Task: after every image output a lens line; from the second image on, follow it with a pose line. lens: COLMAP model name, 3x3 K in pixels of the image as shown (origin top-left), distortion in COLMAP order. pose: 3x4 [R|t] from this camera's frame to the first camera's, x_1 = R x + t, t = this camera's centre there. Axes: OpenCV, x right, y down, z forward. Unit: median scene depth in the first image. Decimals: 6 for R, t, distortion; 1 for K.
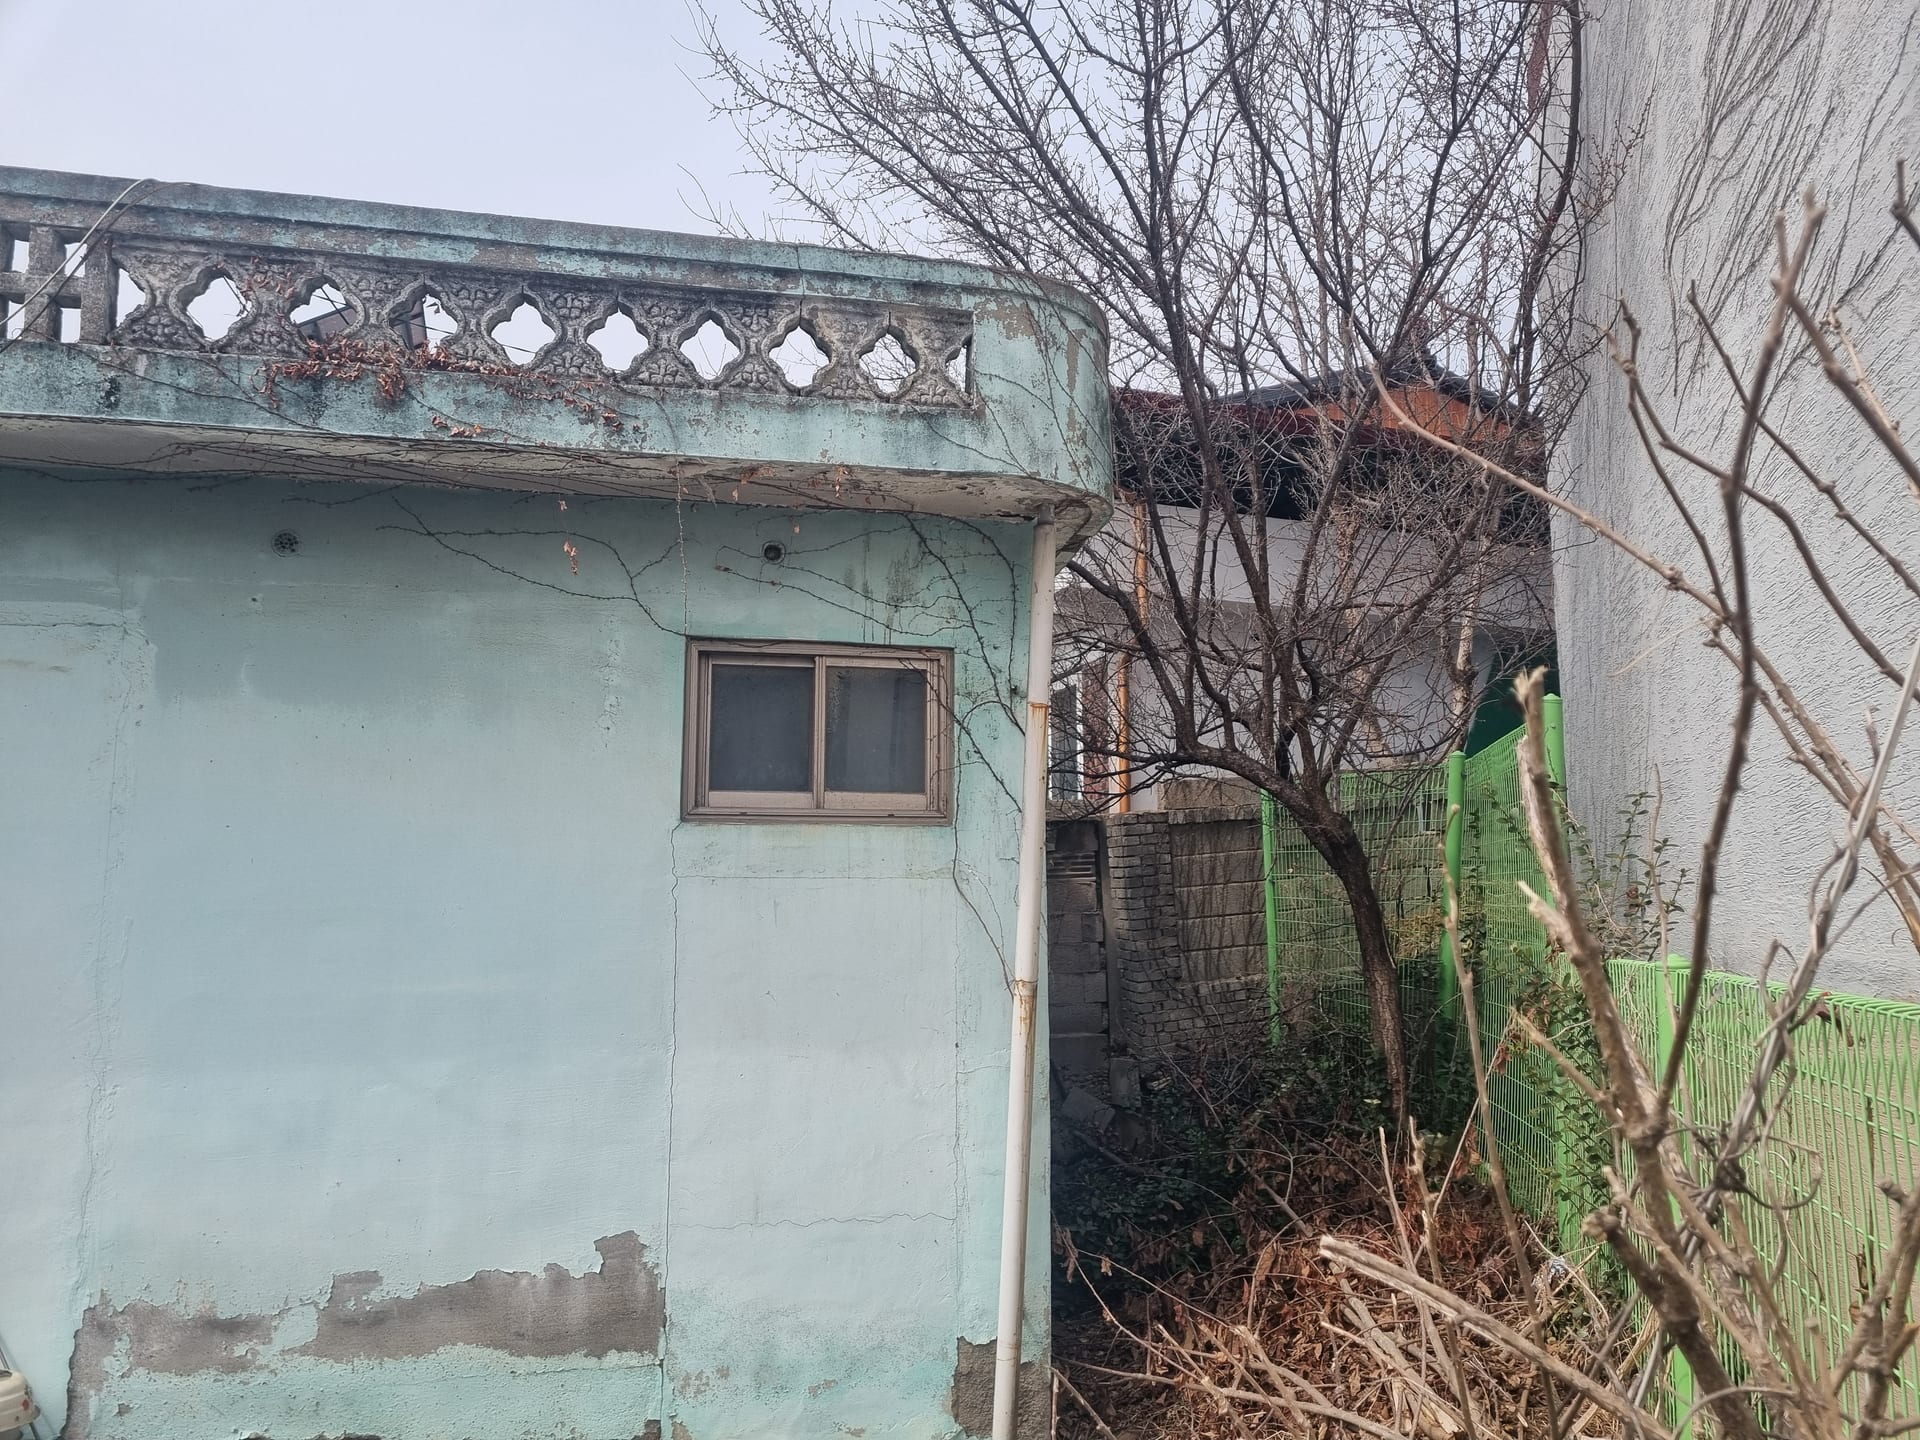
lens RADIAL K [[1443.3, 0, 1007.5], [0, 1443.3, 759.6], [0, 0, 1]] dist [0.071457, -0.054119]
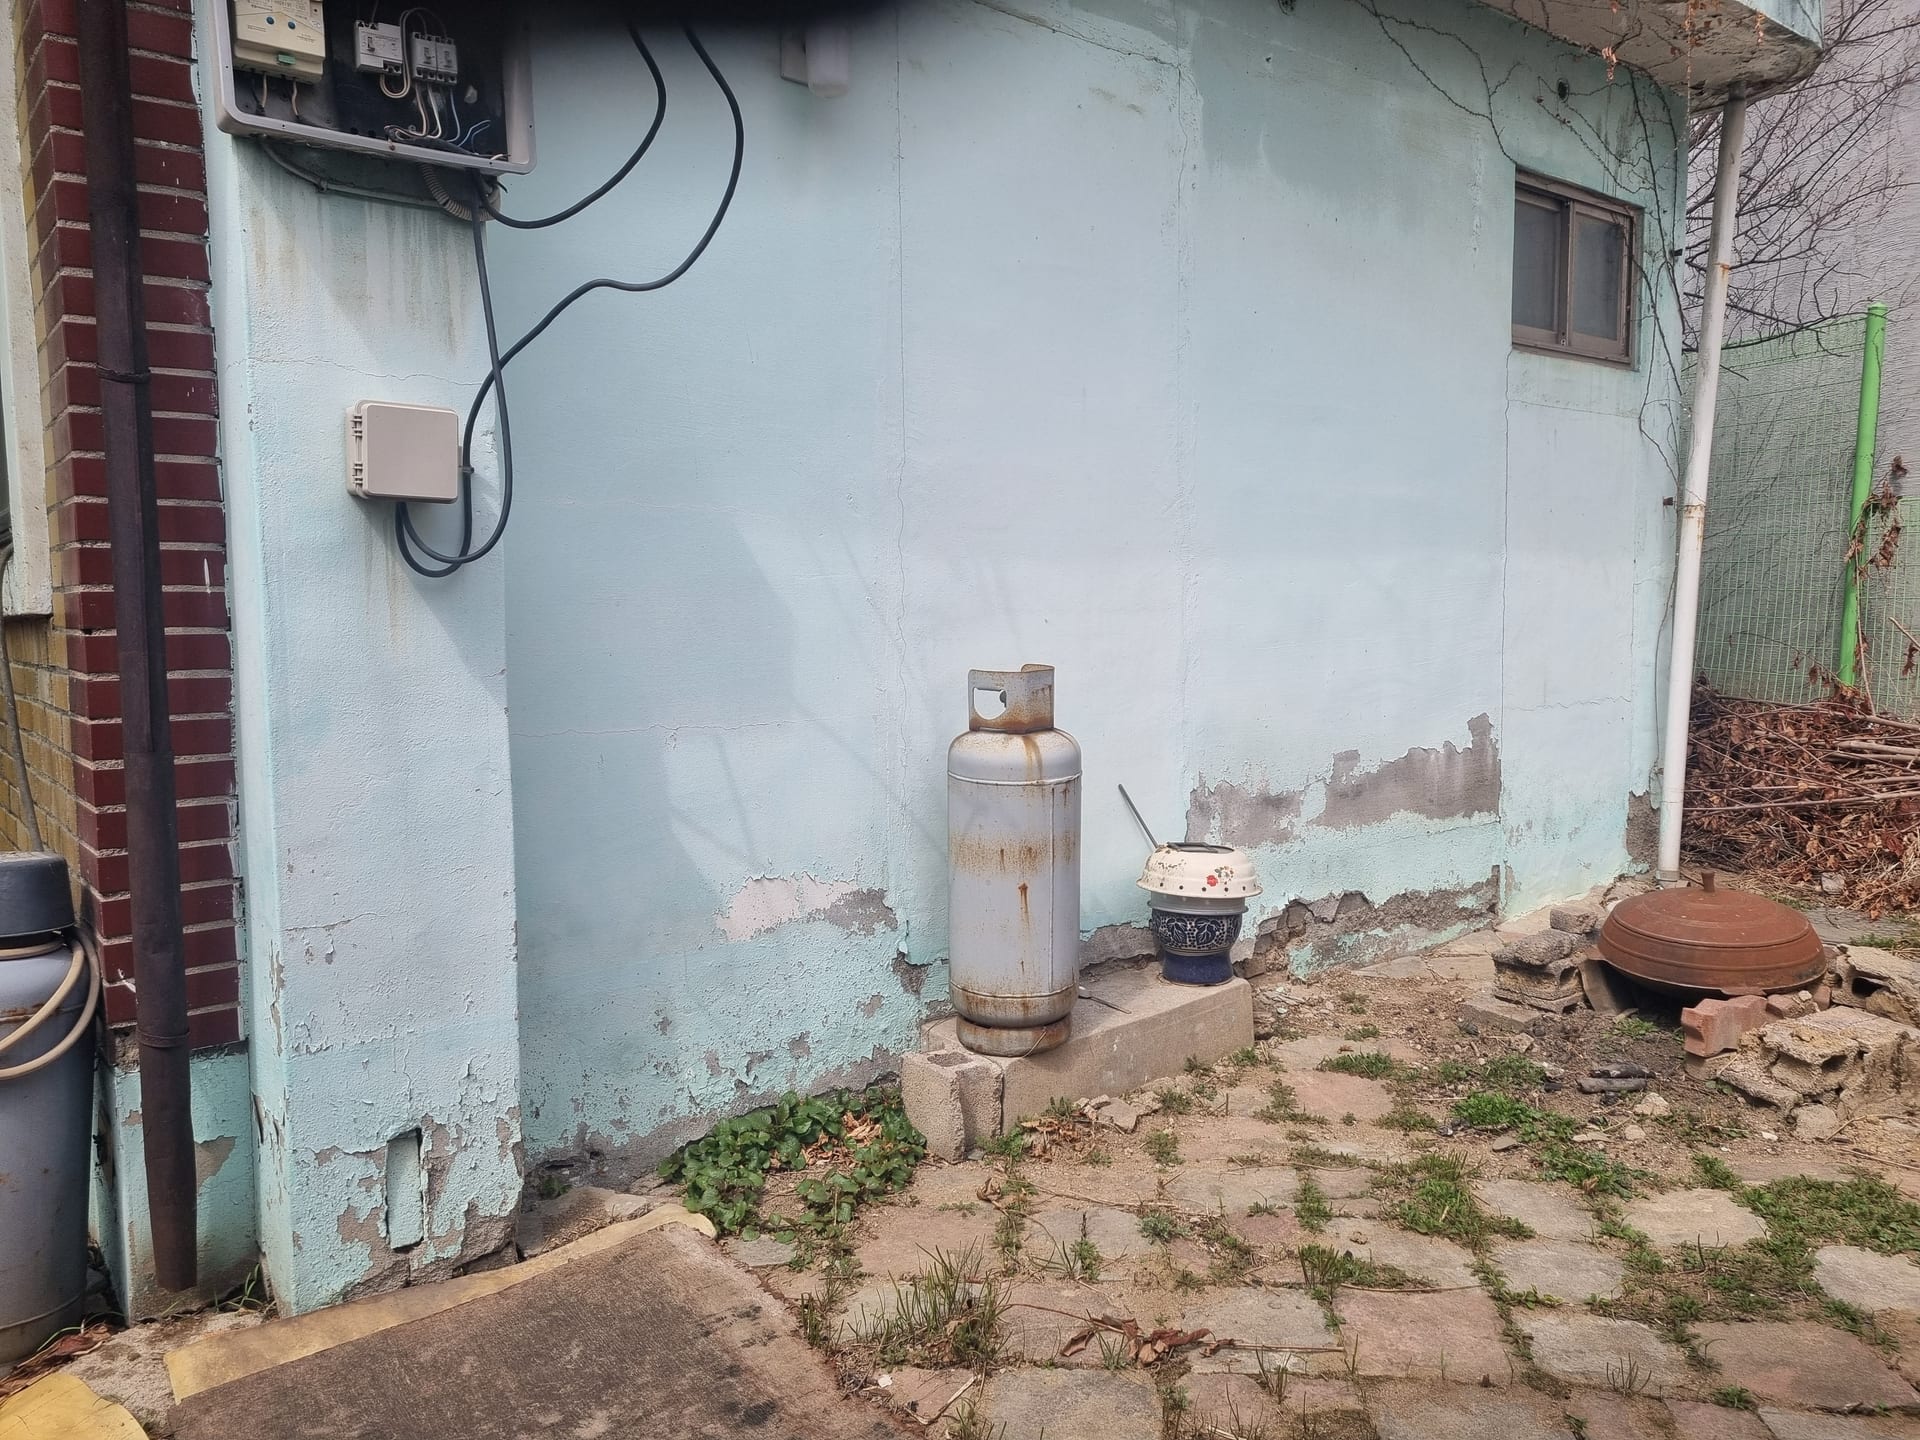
lens RADIAL K [[1443.3, 0, 1016.1], [0, 1443.3, 735.9], [0, 0, 1]] dist [0.071457, -0.054119]
pose [[0.874533, -0.049259, 0.482458, -1.135928], [-0.053910, 0.978788, 0.197655, 0.136853], [-0.481960, -0.198866, 0.853327, 0.204522]]
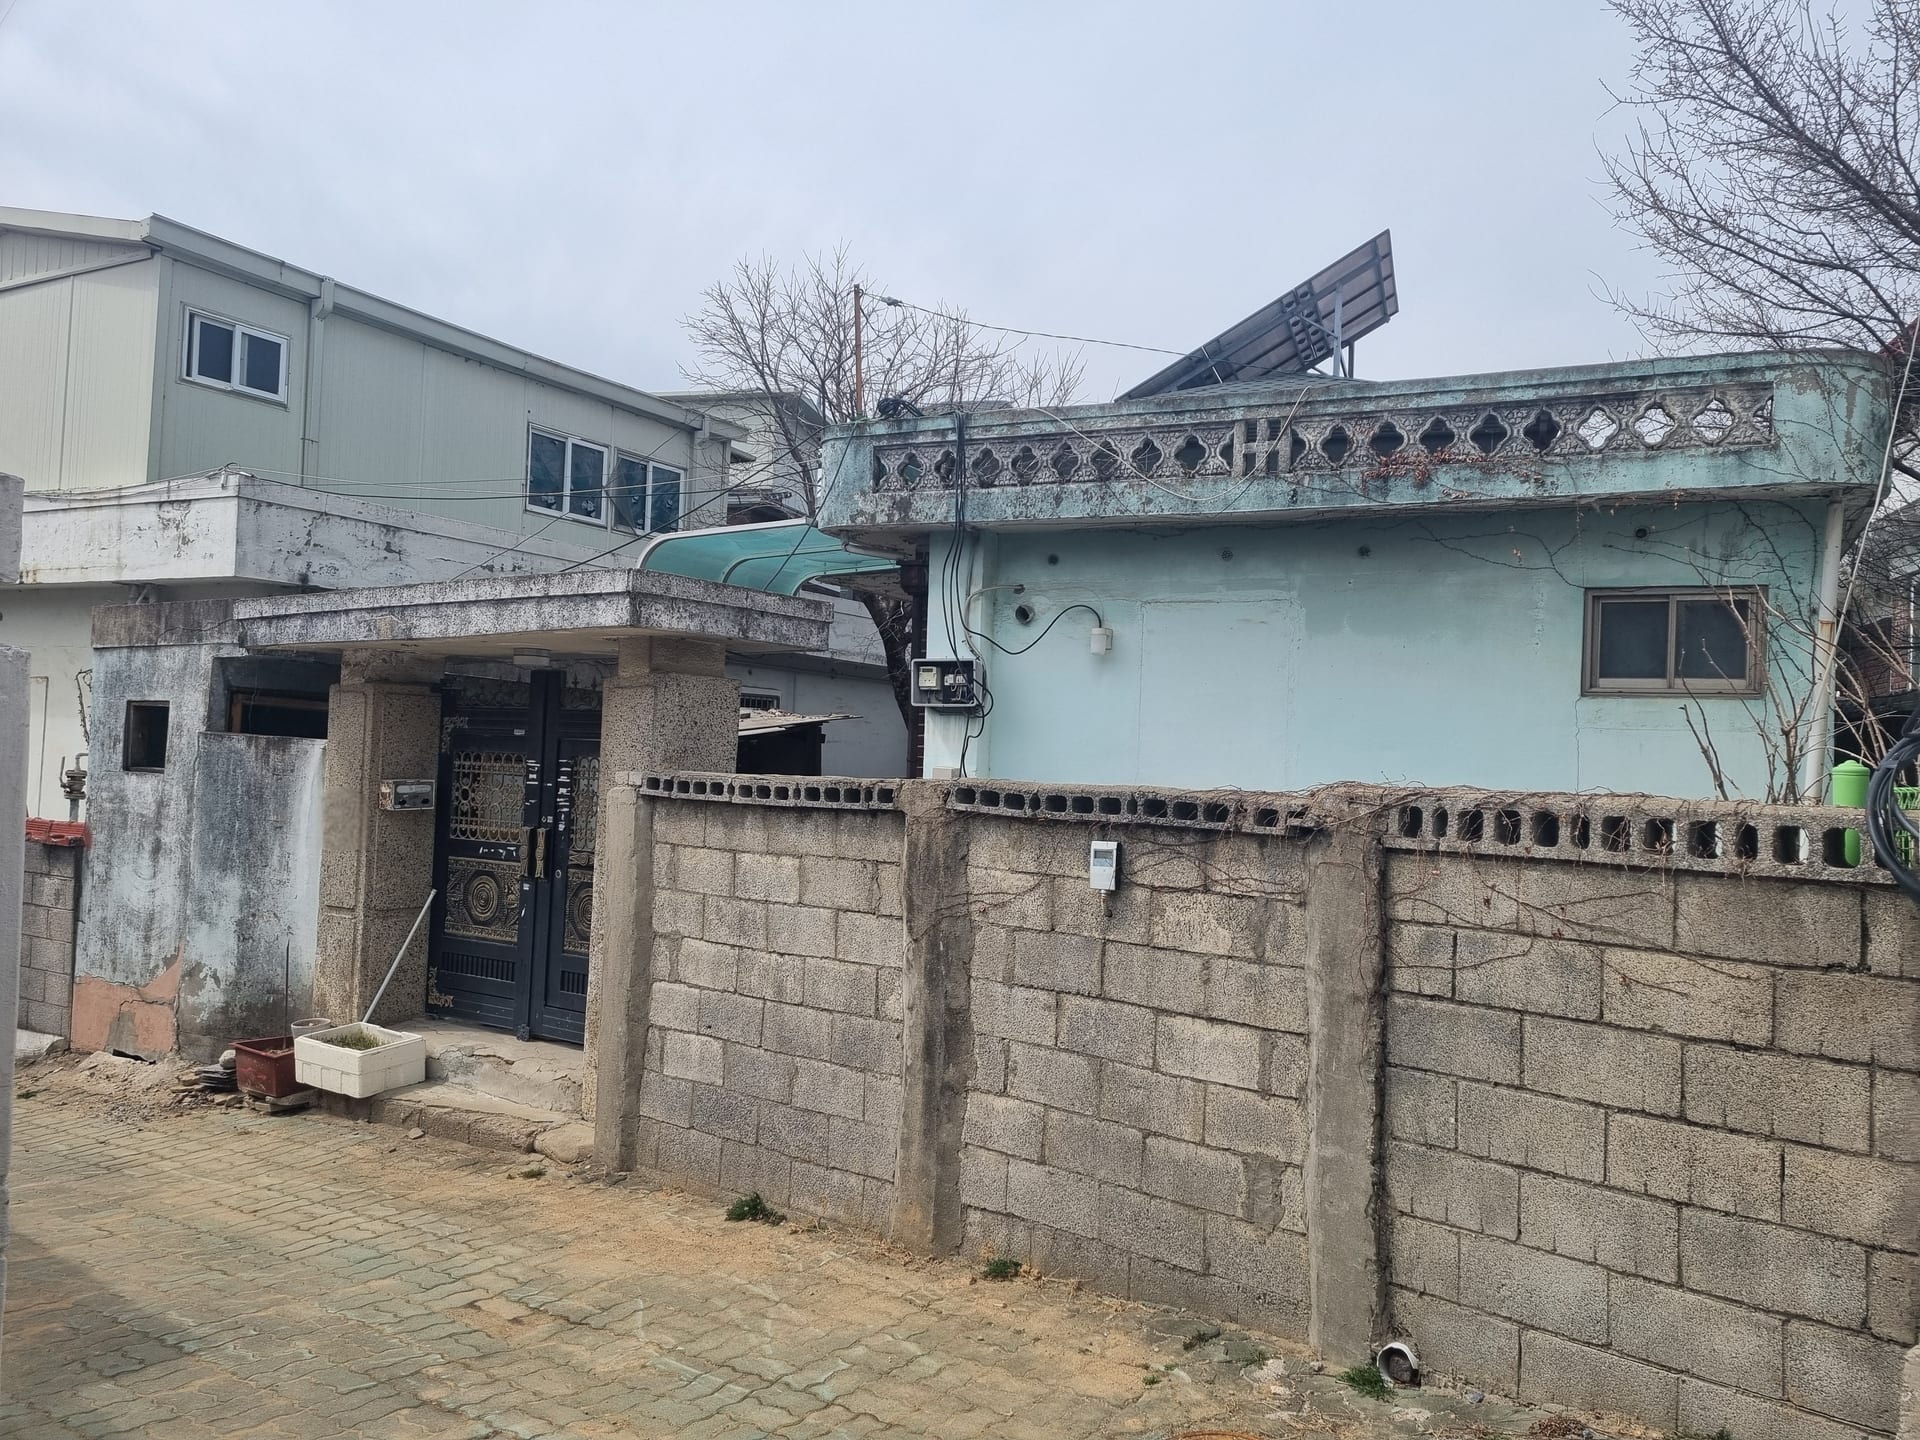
lens RADIAL K [[1443.3, 0, 980.4], [0, 1443.3, 724.0], [0, 0, 1]] dist [0.071457, -0.054119]
pose [[0.800364, 0.015893, -0.599303, 0.257862], [0.036578, 0.996492, 0.075275, -0.086178], [0.598397, -0.082169, 0.796975, -0.864010]]
